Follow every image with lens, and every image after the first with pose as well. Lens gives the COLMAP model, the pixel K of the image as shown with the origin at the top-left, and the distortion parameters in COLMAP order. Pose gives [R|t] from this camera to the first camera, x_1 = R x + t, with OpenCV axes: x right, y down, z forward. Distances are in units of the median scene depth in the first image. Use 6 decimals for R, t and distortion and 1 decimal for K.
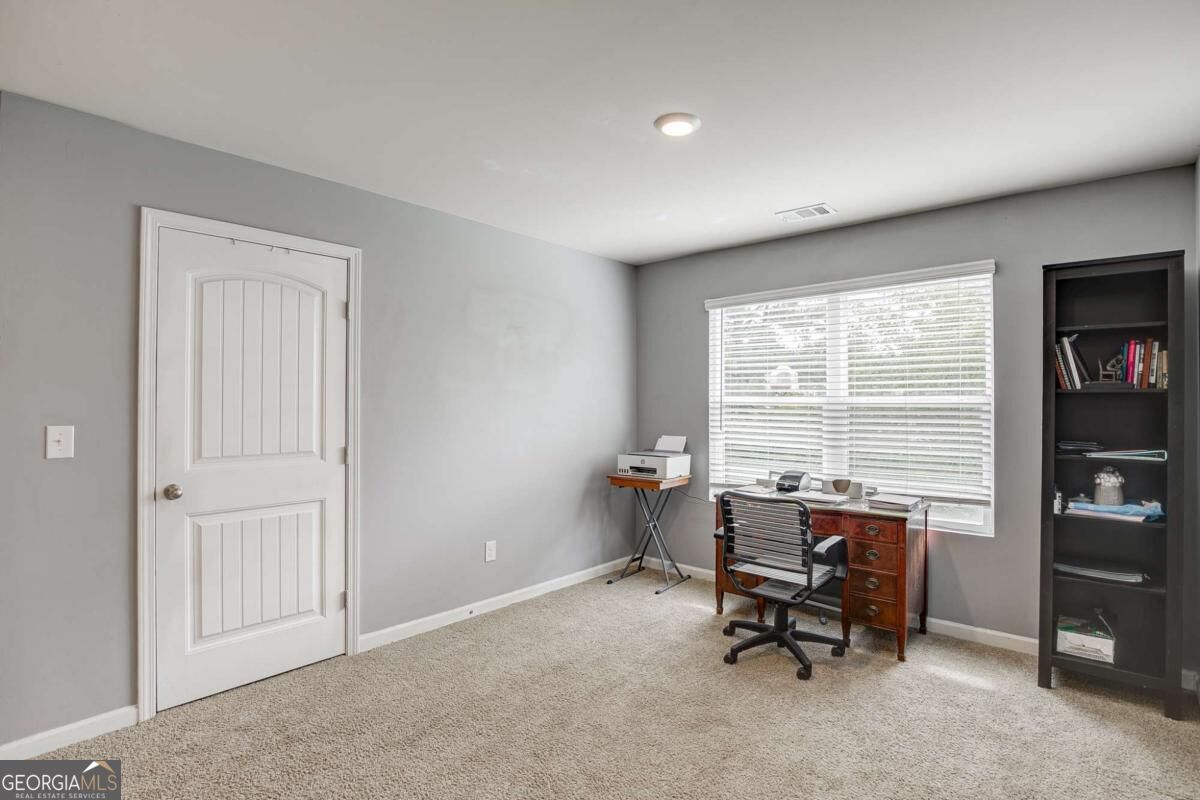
lens RADIAL K [[603.8, 0, 606.9], [0, 603.8, 401.6], [0, 0, 1]] dist [-0.005413, 0.000218]
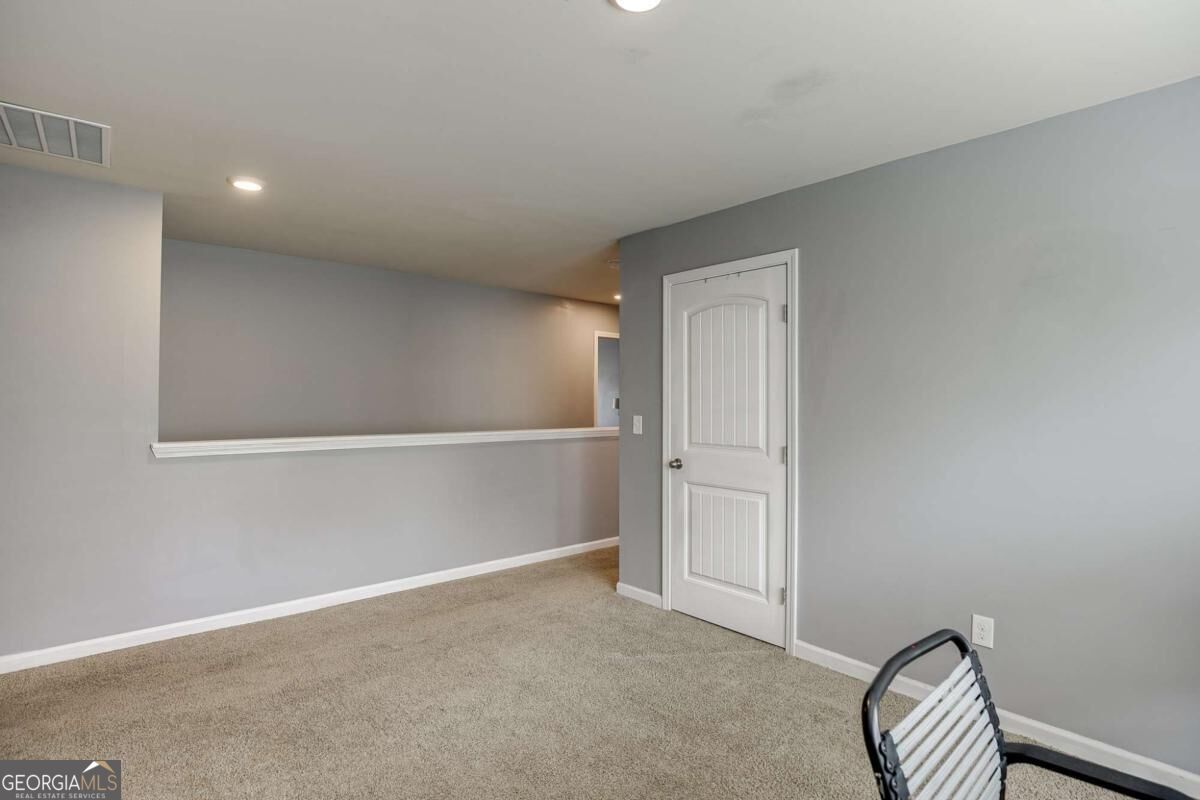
lens RADIAL K [[590.0, 0, 596.8], [0, 590.0, 402.1], [0, 0, 1]] dist [0.002140, 0.000112]
pose [[-0.112384, 0.000511, -0.993665, 0.532838], [-0.003158, 0.999995, 0.000872, -0.000454], [0.993660, 0.003236, -0.112382, 0.706177]]
